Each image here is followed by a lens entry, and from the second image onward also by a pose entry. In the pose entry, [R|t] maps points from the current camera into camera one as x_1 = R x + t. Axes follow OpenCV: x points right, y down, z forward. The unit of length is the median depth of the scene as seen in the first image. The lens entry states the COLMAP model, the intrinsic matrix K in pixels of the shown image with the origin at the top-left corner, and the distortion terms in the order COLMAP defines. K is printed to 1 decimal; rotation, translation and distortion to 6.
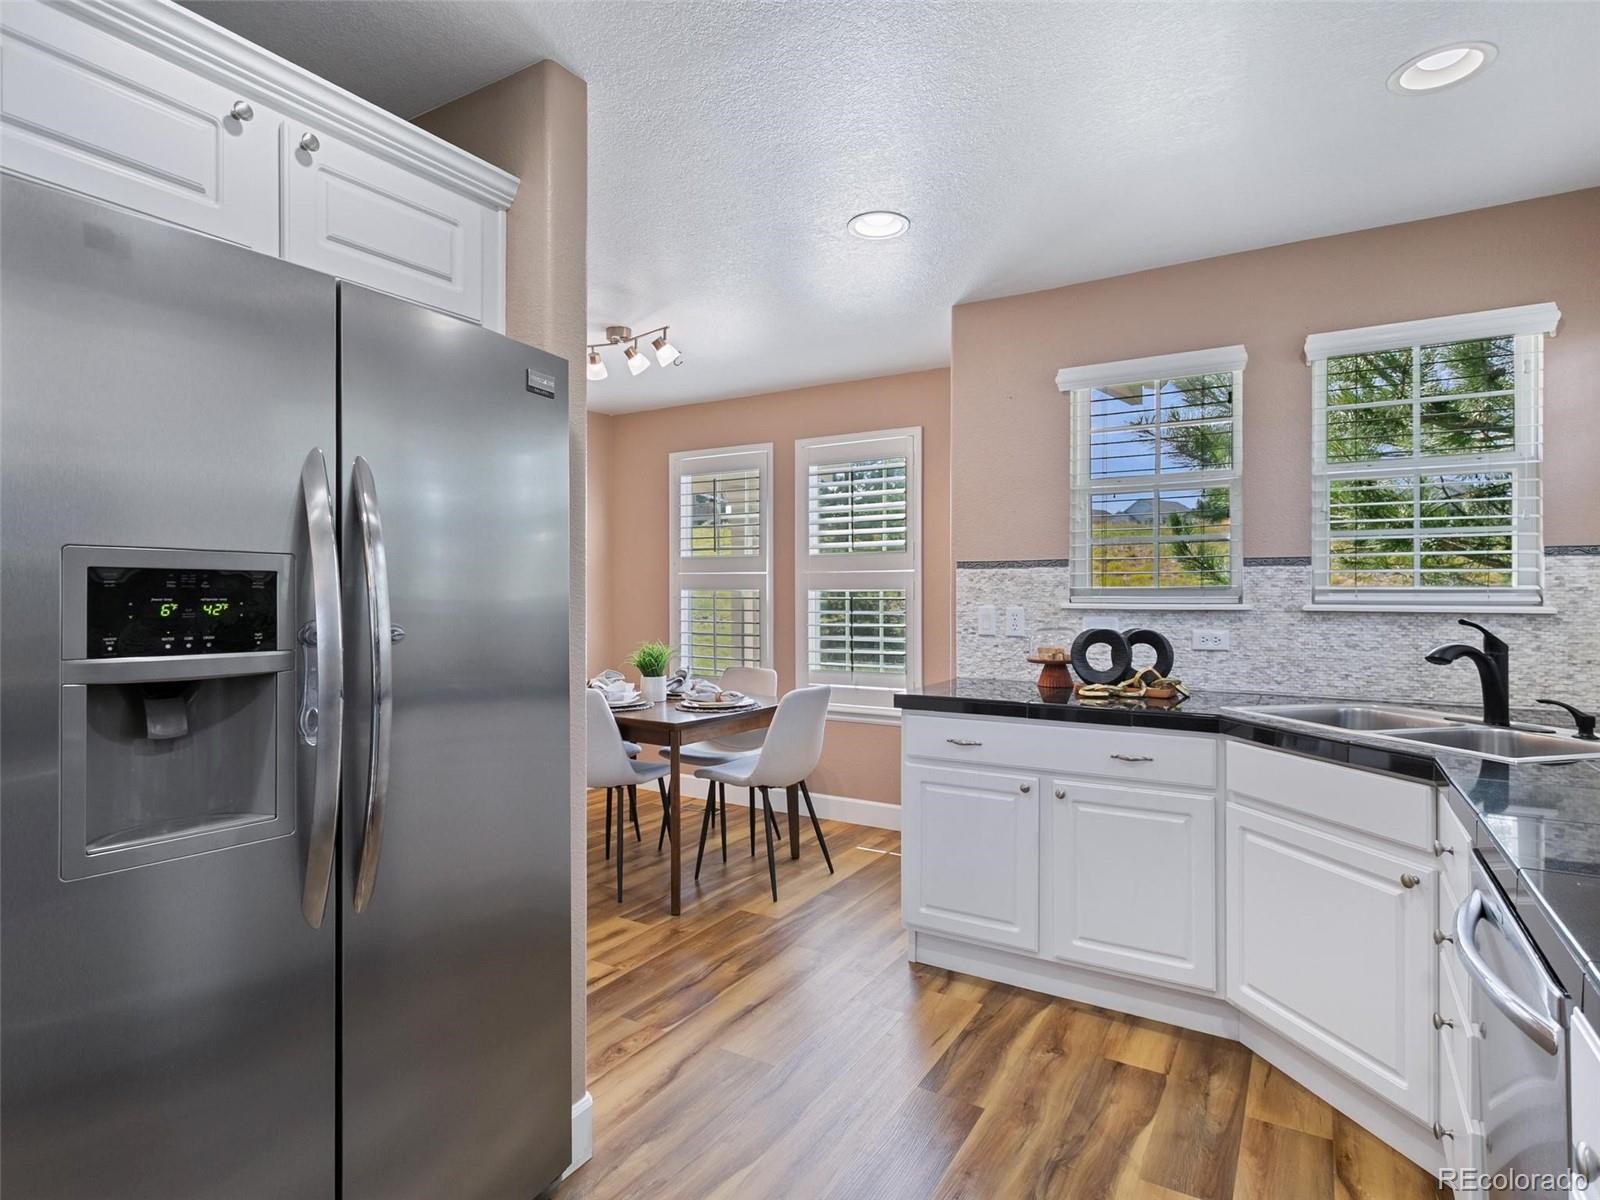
lens RADIAL K [[859.1, 0, 801.0], [0, 859.1, 595.6], [0, 0, 1]] dist [0.004679, 0.001895]
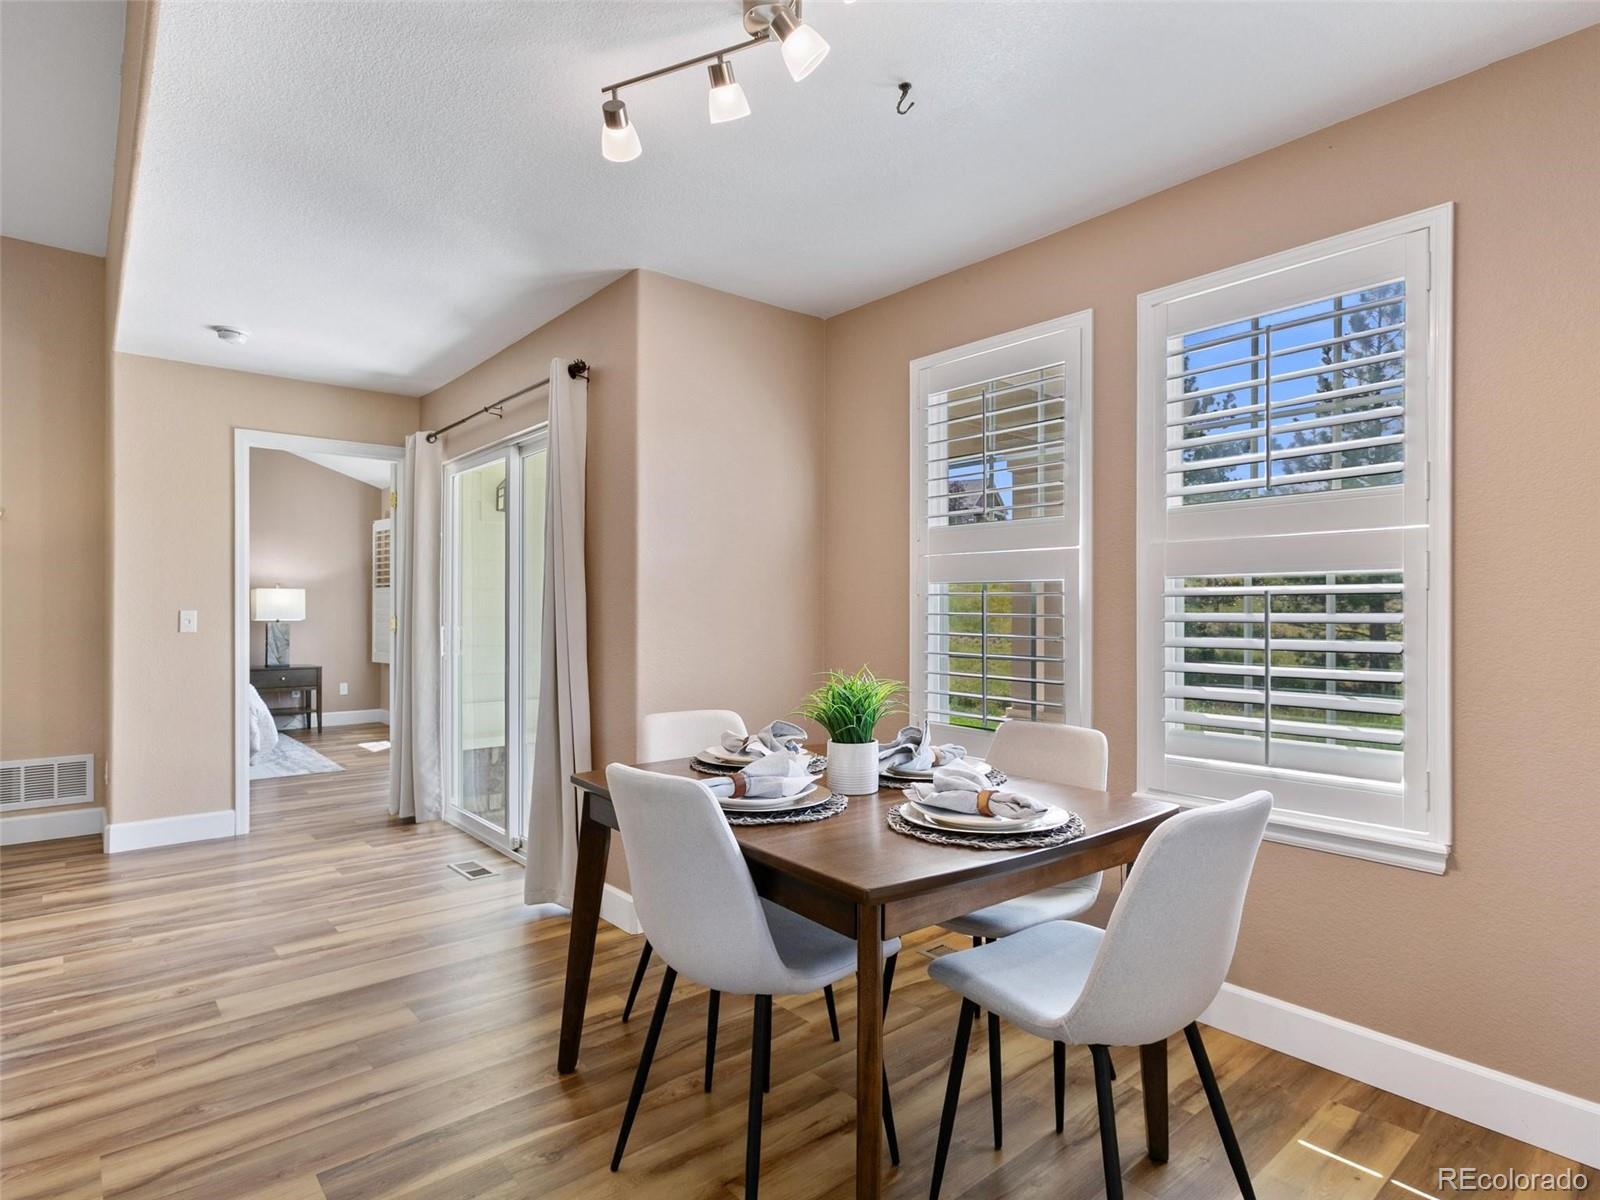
lens RADIAL K [[851.2, 0, 803.3], [0, 851.2, 610.7], [0, 0, 1]] dist [0.000280, 0.000063]
pose [[0.949593, 0.002774, -0.313474, -0.044095], [-0.003851, 0.999989, -0.002815, 0.019749], [0.313463, 0.003880, 0.949593, 0.512731]]
